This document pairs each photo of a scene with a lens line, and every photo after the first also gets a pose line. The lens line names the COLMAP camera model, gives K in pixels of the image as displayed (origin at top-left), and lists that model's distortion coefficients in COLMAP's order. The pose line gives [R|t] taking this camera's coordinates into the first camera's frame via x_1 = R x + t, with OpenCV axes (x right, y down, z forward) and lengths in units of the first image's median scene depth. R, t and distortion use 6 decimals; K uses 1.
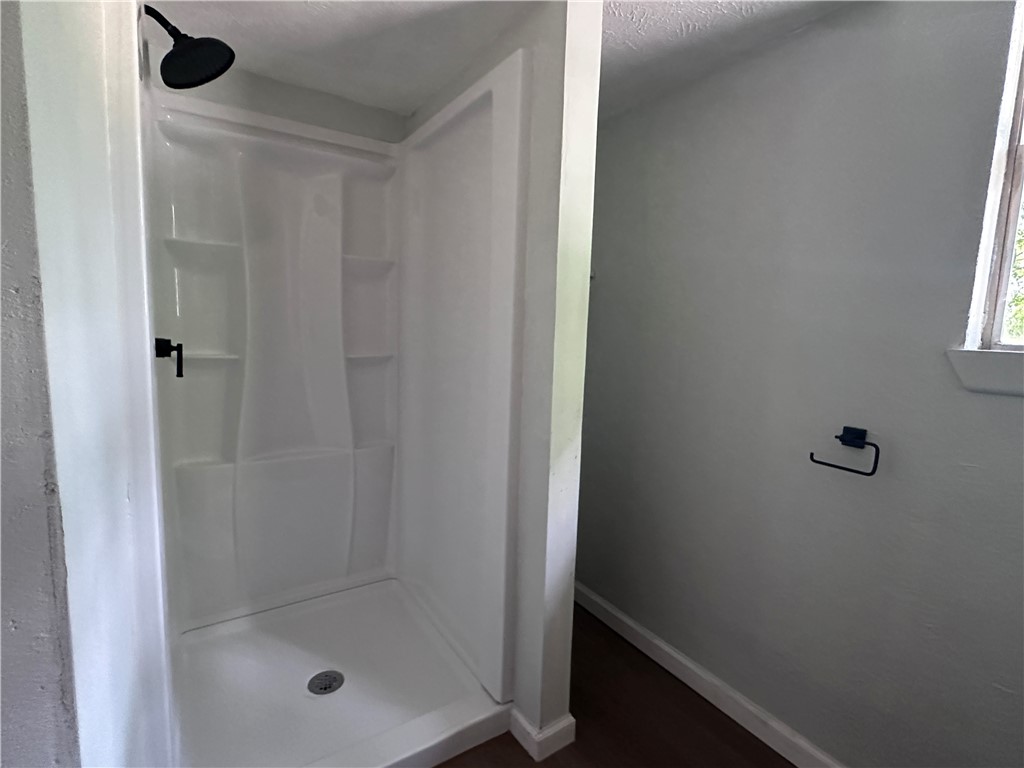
lens RADIAL K [[496.2, 0, 512.3], [0, 496.2, 380.3], [0, 0, 1]] dist [0.000773, 0.000046]
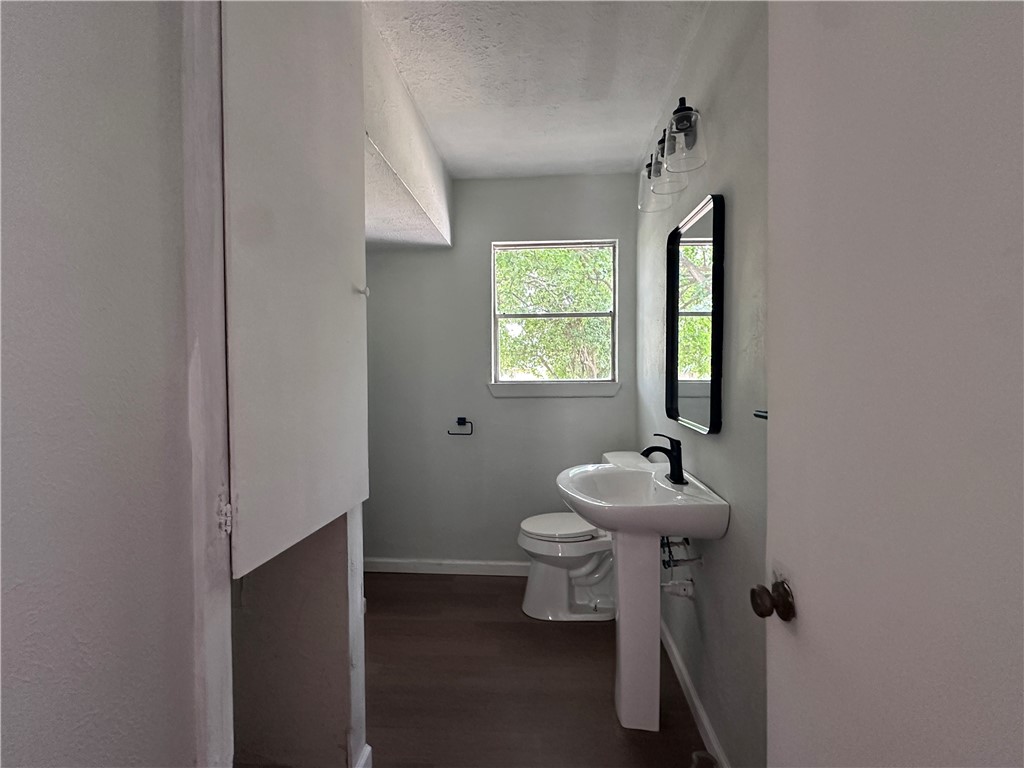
lens RADIAL K [[496.2, 0, 512.0], [0, 496.2, 380.7], [0, 0, 1]] dist [0.000773, 0.000046]
pose [[0.601026, -0.062350, 0.796794, -1.129058], [0.113380, 0.993521, -0.007779, -0.036406], [-0.791147, 0.095016, 0.604201, -0.707920]]
